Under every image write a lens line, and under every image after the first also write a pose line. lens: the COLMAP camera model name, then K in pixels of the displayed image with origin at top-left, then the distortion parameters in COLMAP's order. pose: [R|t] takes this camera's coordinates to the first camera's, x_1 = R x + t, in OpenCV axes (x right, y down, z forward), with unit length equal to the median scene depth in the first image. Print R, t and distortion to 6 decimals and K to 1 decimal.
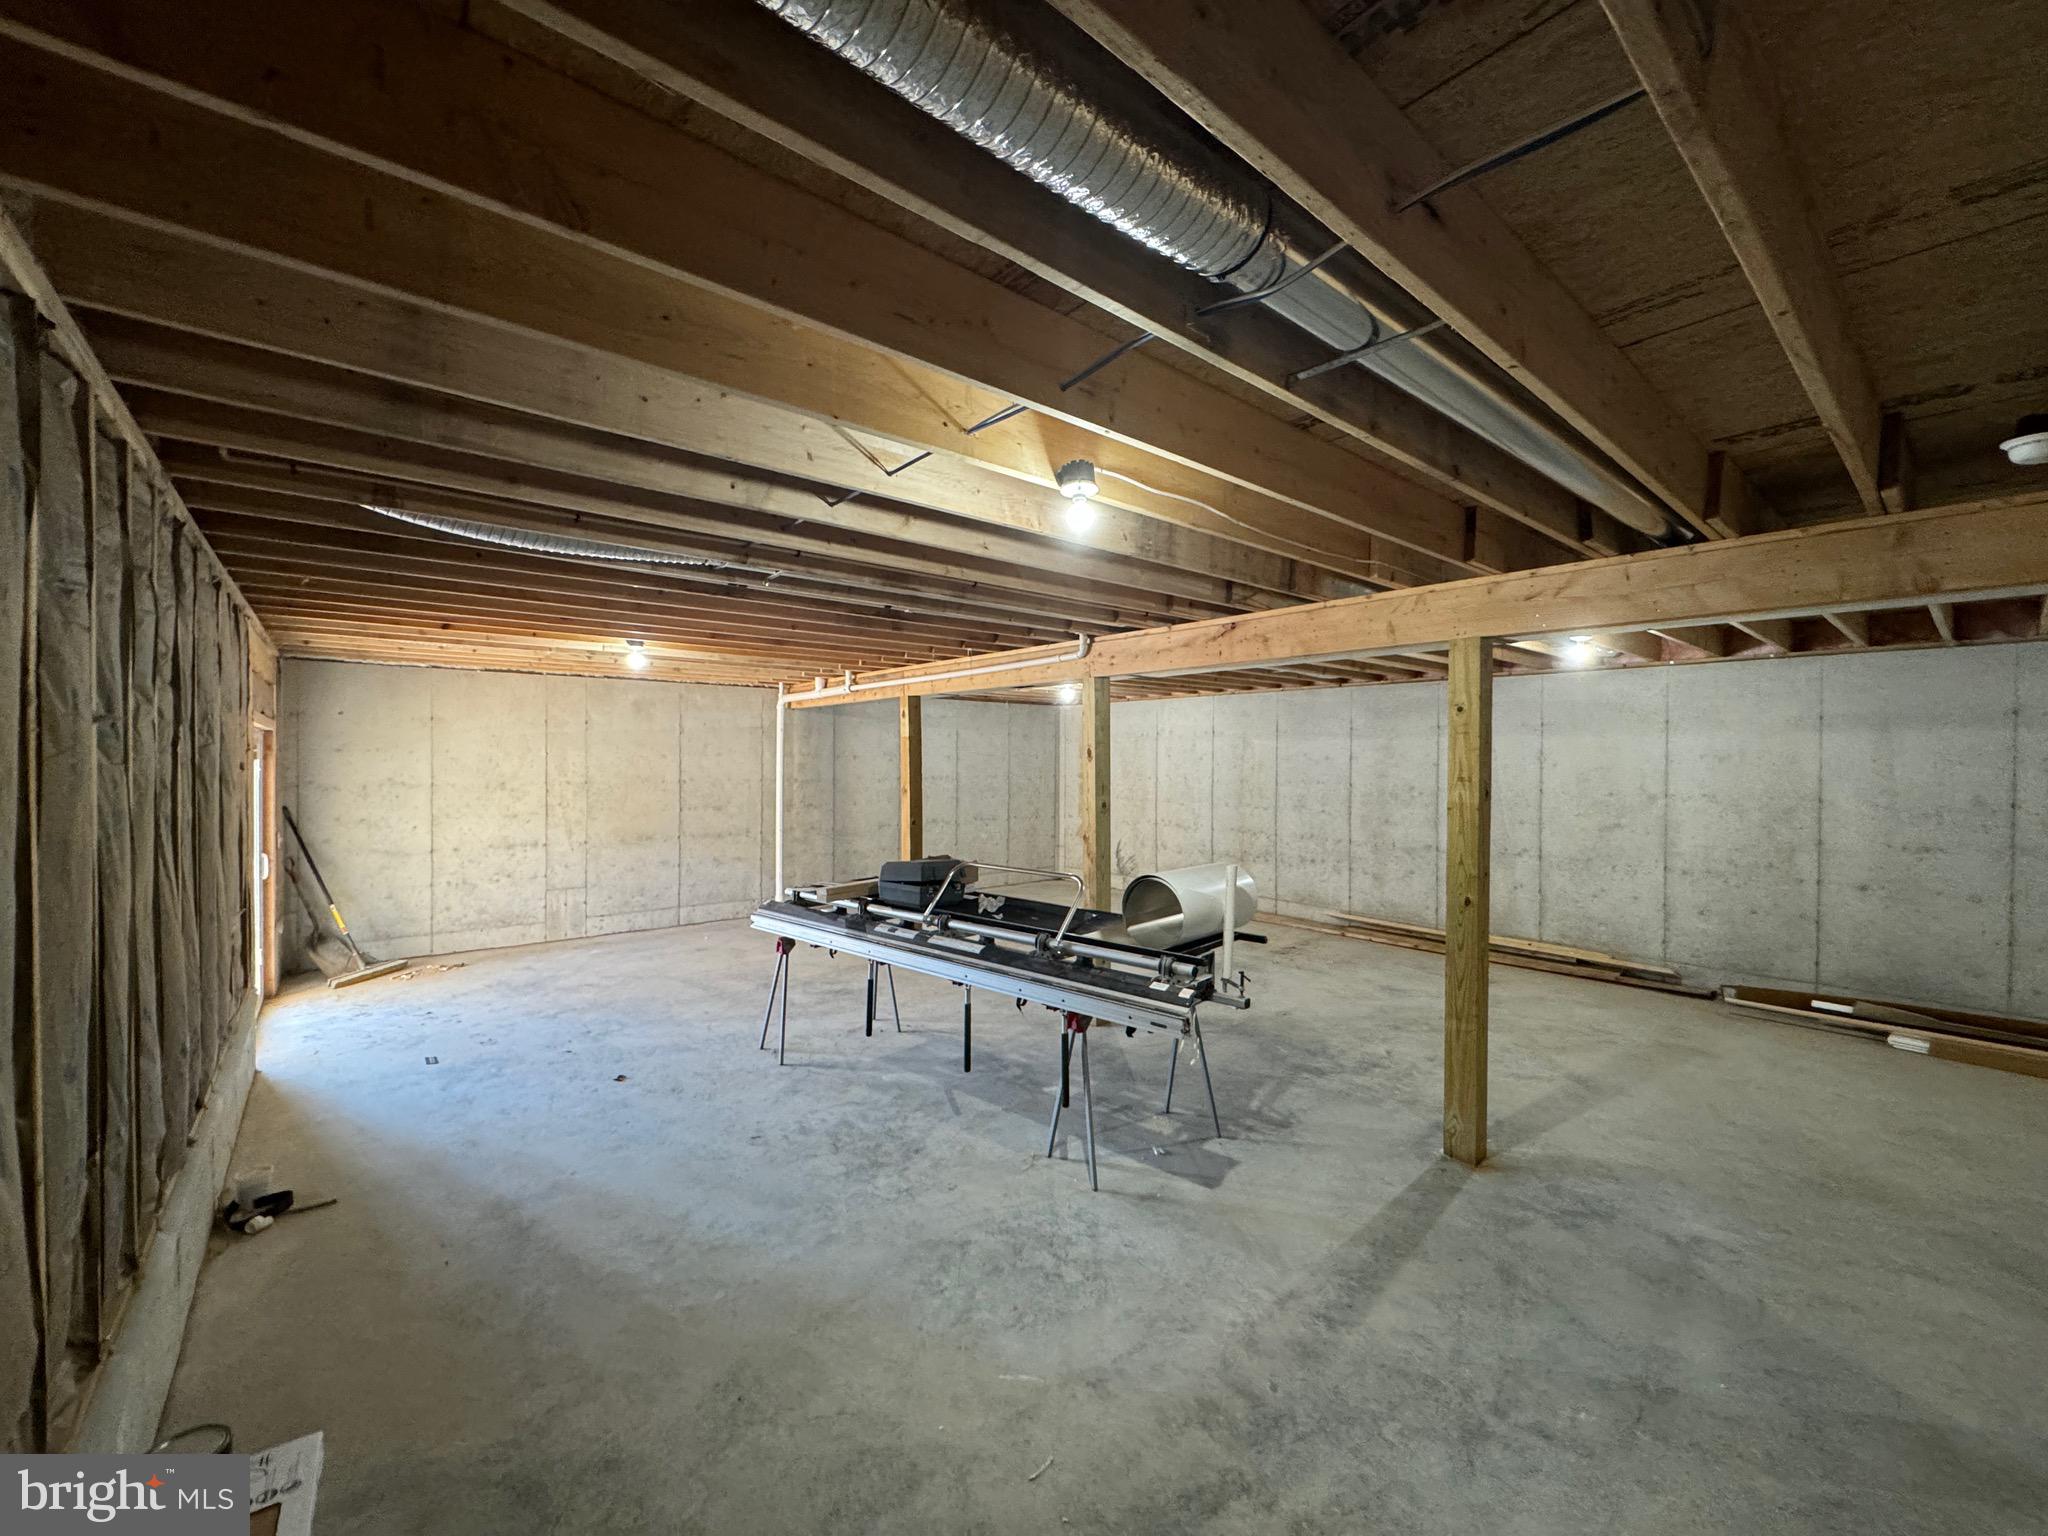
lens RADIAL K [[817.0, 0, 1025.5], [0, 817.0, 764.5], [0, 0, 1]] dist [-0.000525, -0.000419]
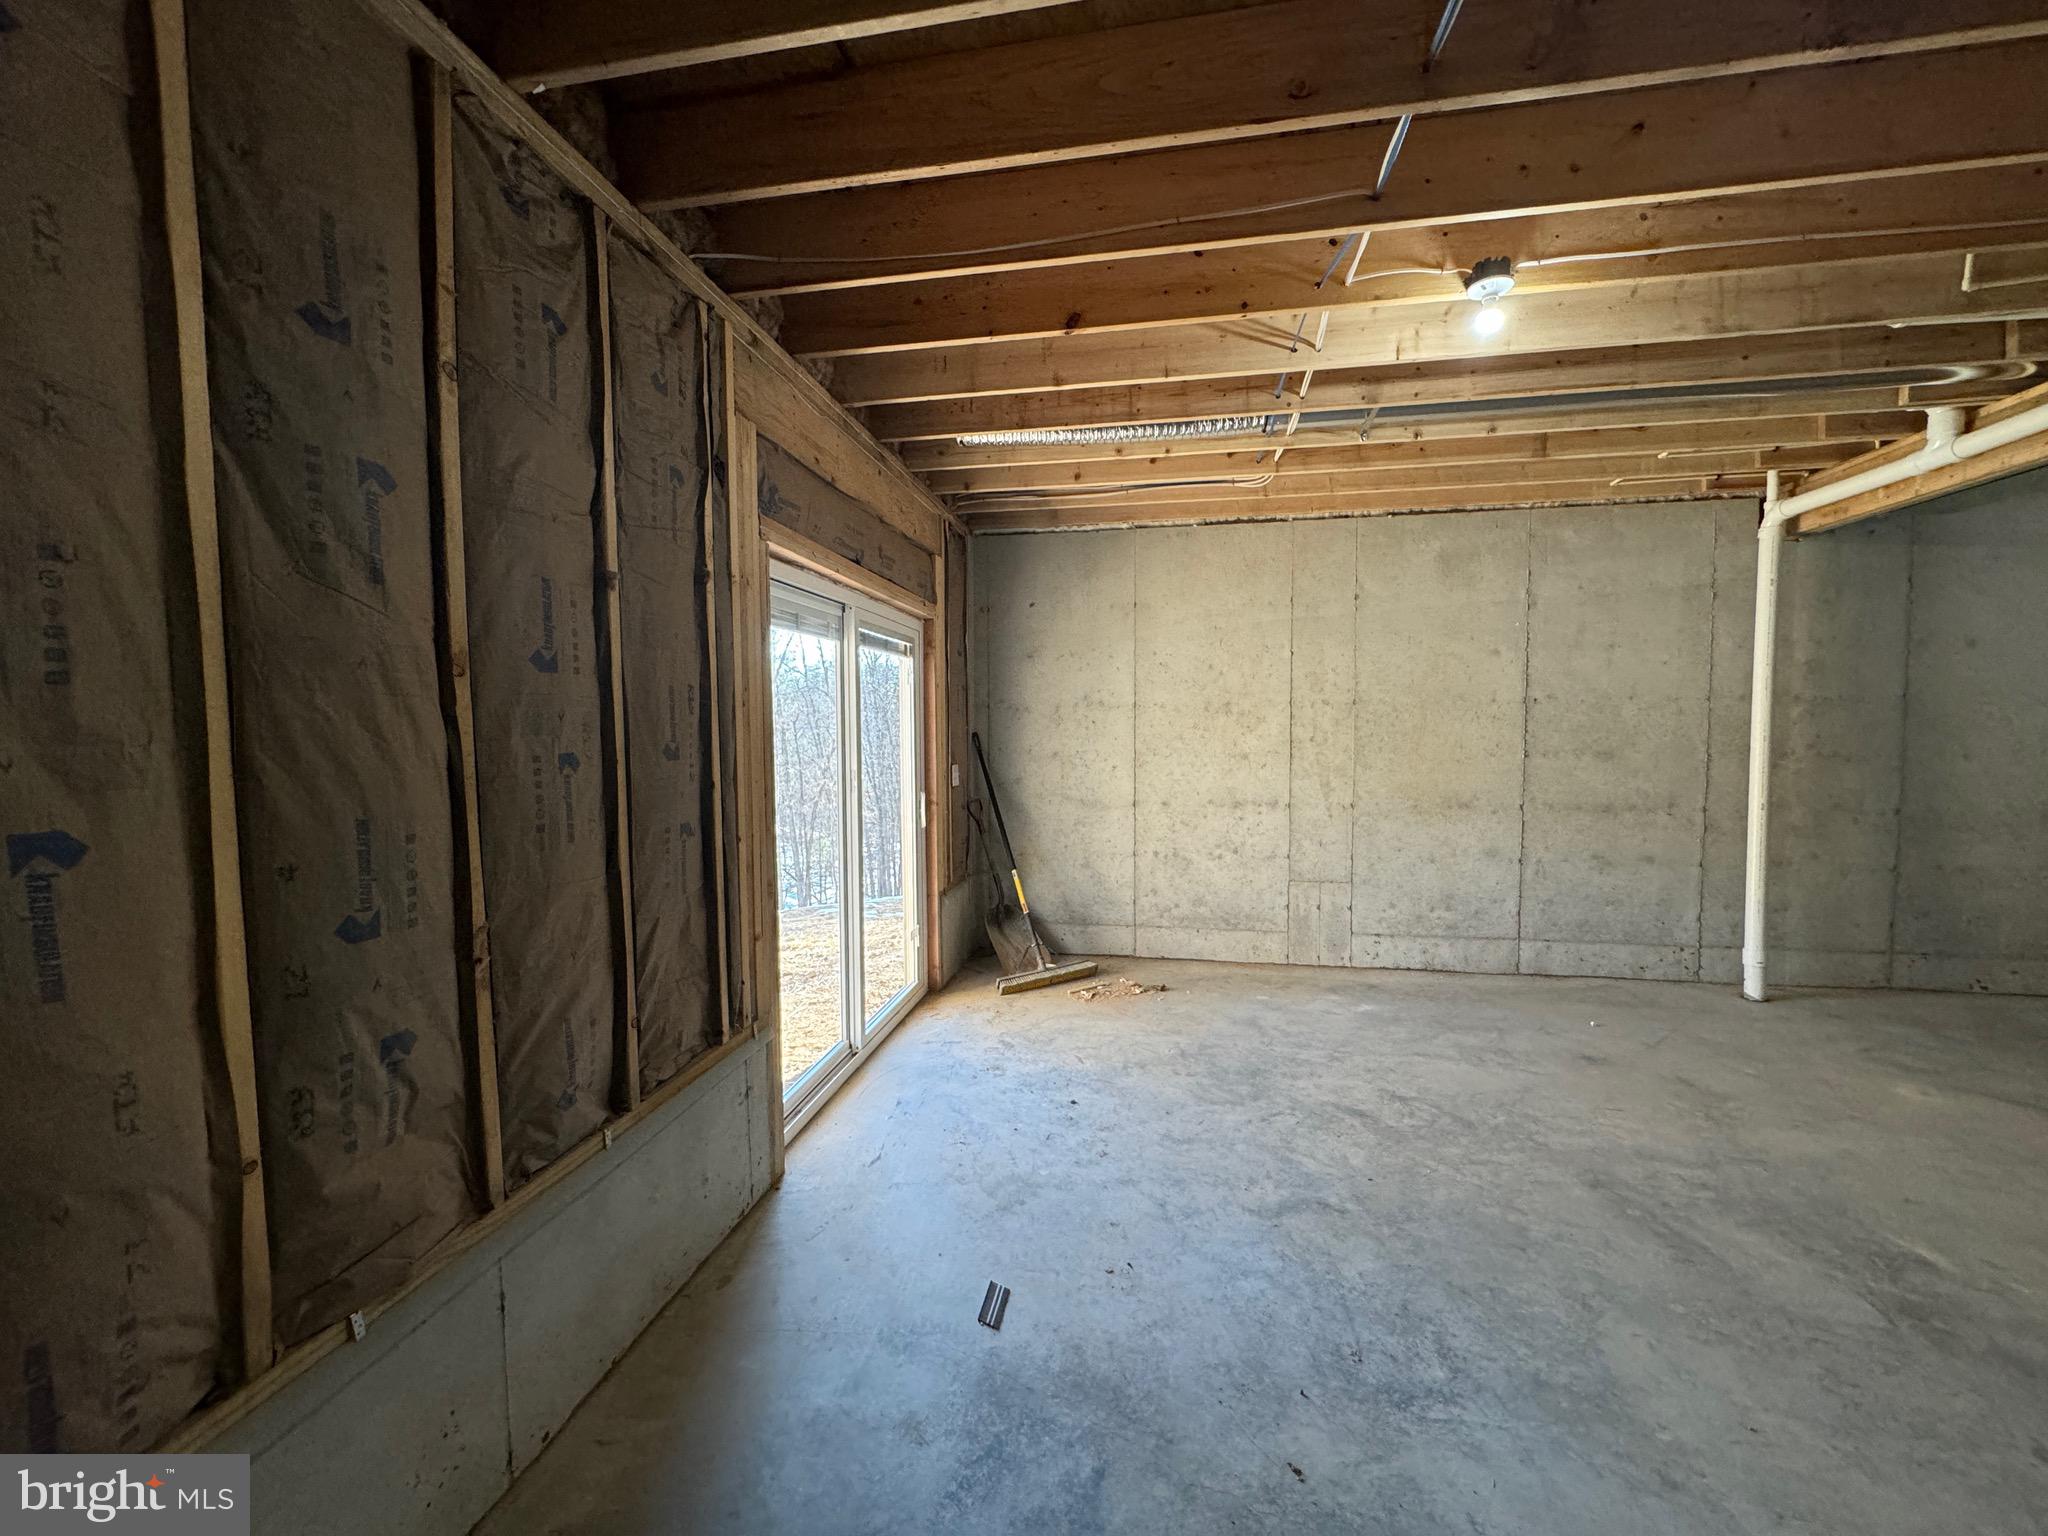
lens RADIAL K [[817.0, 0, 1019.8], [0, 817.0, 767.0], [0, 0, 1]] dist [-0.000525, -0.000419]
pose [[0.637342, 0.027457, -0.770092, -0.247622], [0.004767, 0.999205, 0.039571, 0.044702], [0.770567, -0.028892, 0.636704, 0.458198]]
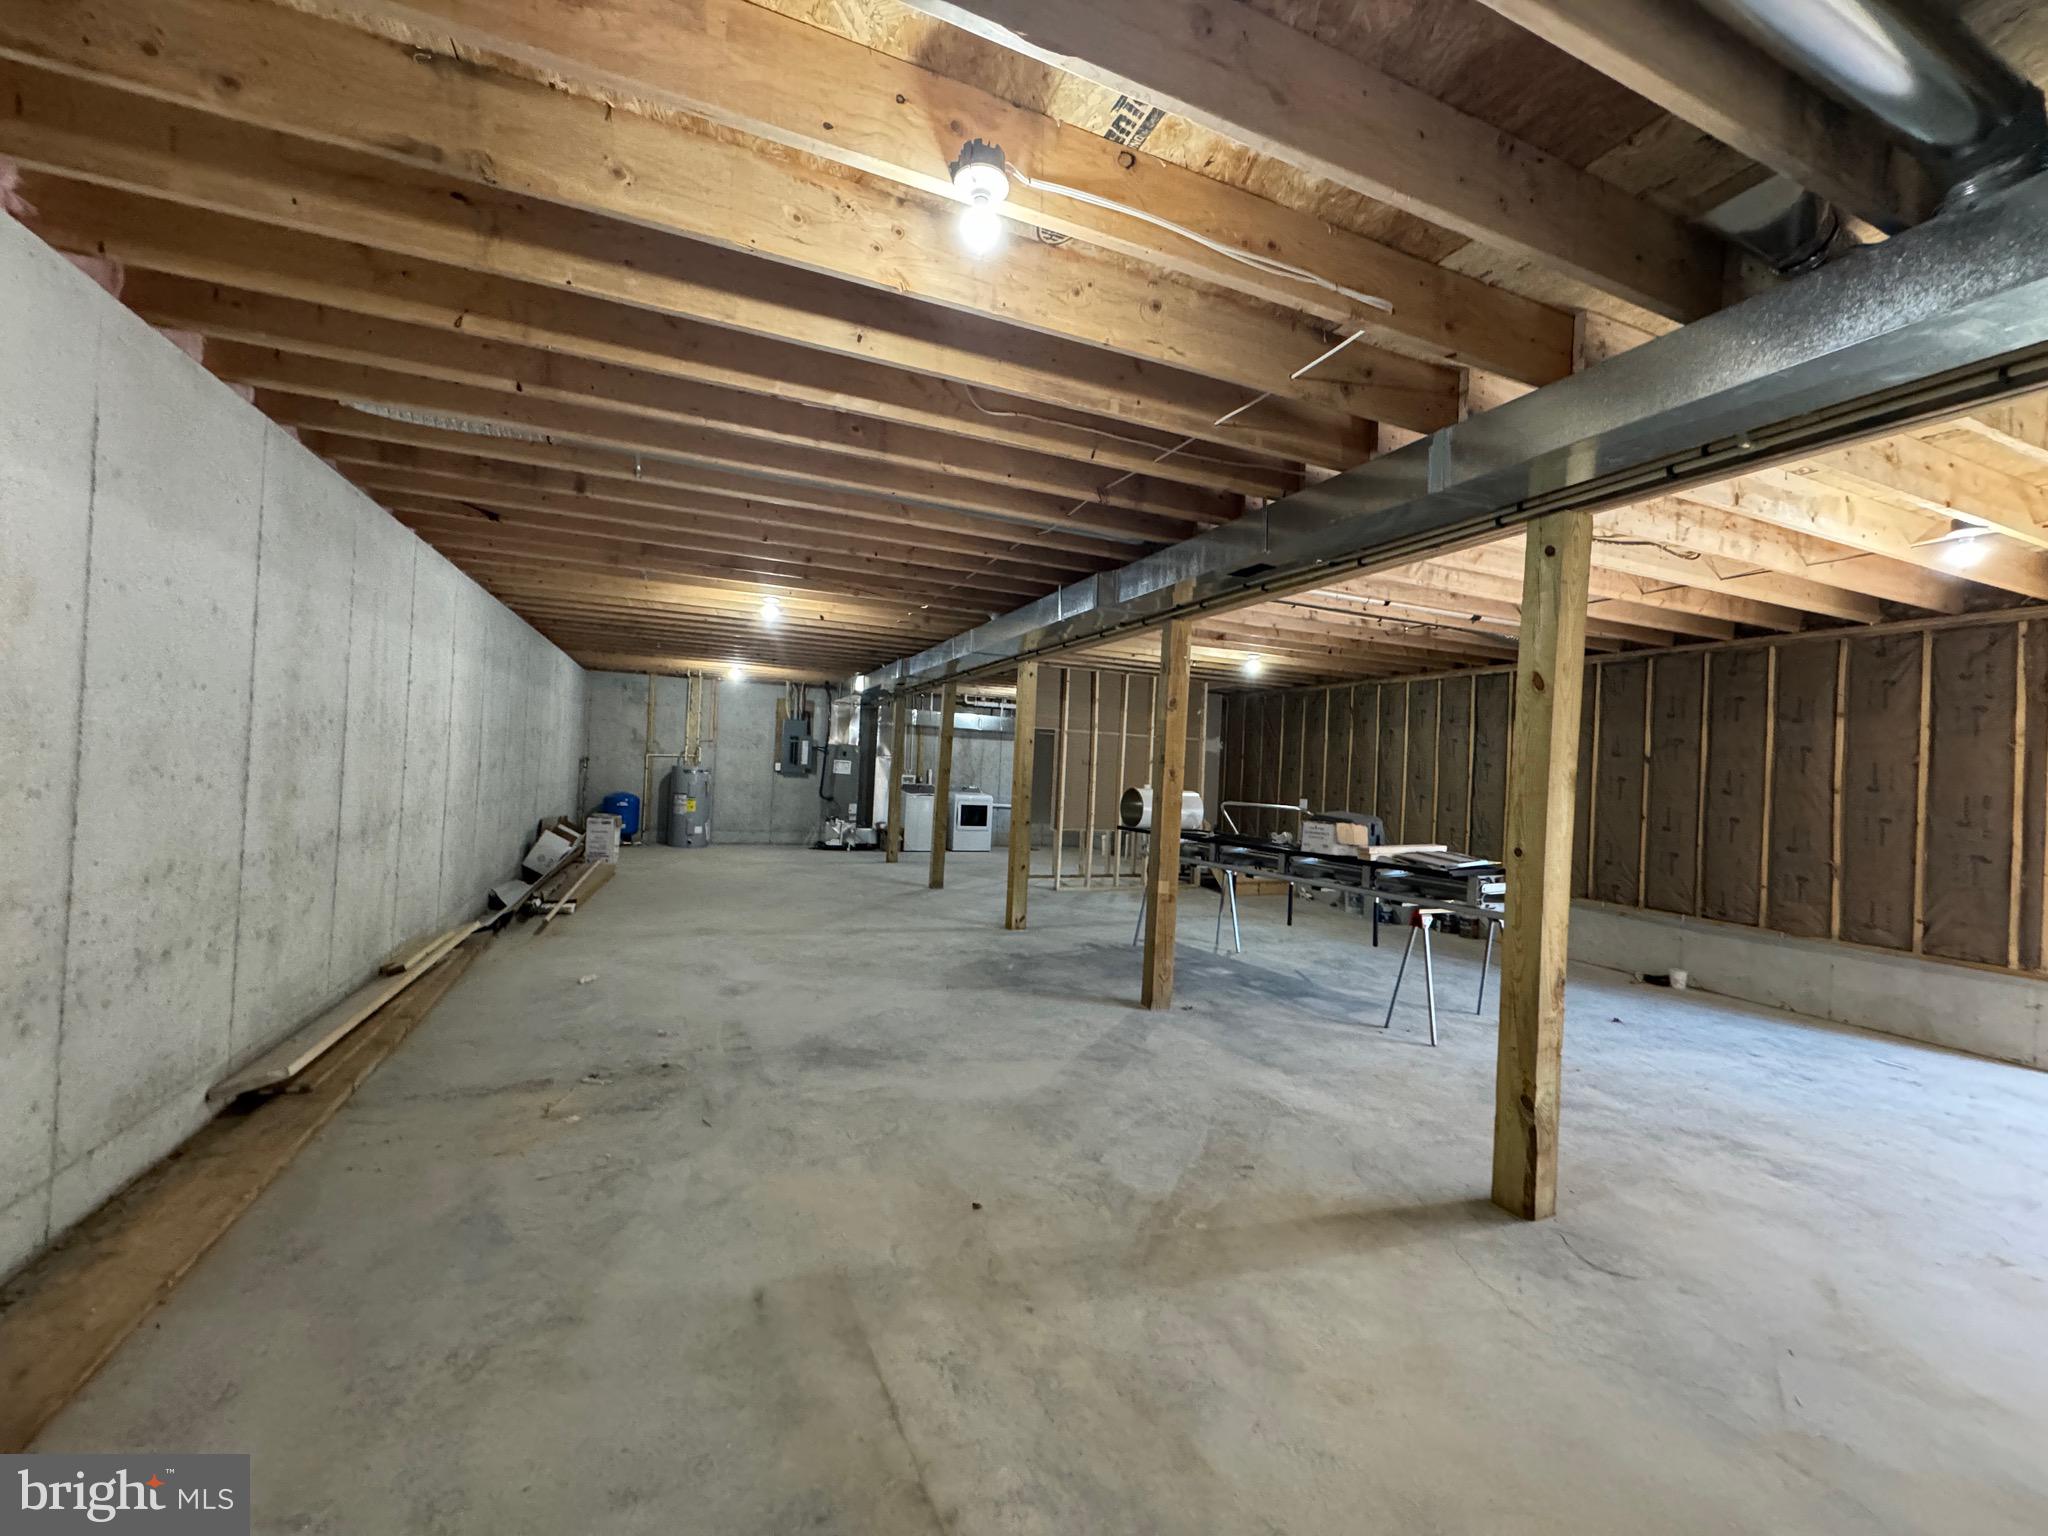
lens RADIAL K [[817.0, 0, 1020.3], [0, 817.0, 762.4], [0, 0, 1]] dist [-0.000525, -0.000419]
pose [[-0.949010, -0.050216, 0.311222, -0.025088], [-0.051678, 0.998657, 0.003552, 0.037948], [-0.310982, -0.012712, -0.950331, 1.348599]]
